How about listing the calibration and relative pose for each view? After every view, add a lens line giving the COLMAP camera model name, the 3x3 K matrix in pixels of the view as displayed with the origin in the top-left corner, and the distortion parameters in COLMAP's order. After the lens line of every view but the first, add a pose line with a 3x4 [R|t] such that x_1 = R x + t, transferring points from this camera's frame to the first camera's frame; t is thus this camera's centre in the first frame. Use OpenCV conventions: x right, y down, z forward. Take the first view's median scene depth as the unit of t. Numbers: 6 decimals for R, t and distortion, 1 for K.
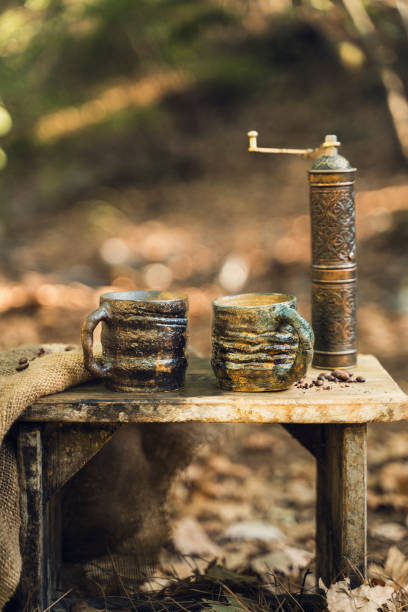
lens RADIAL K [[1279.4, 0, 203.5], [0, 1279.4, 305.7], [0, 0, 1]] dist [-0.087067, 0.000000]
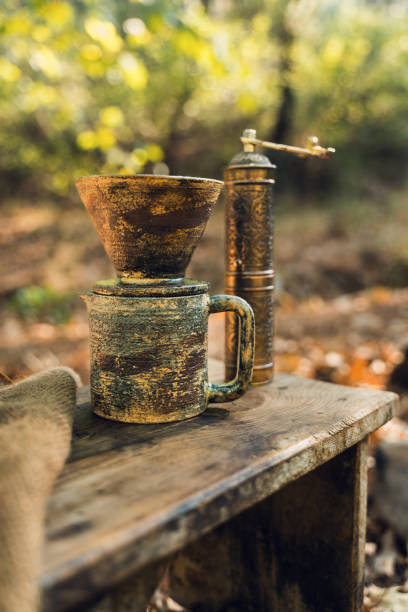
lens RADIAL K [[590.9, 0, 203.3], [0, 590.9, 303.1], [0, 0, 1]] dist [-0.022018, 0.000000]
pose [[0.641090, -0.082627, 0.763005, -0.277992], [0.087700, 0.995562, 0.034123, -0.025774], [-0.762439, 0.045039, 0.645491, 0.811153]]
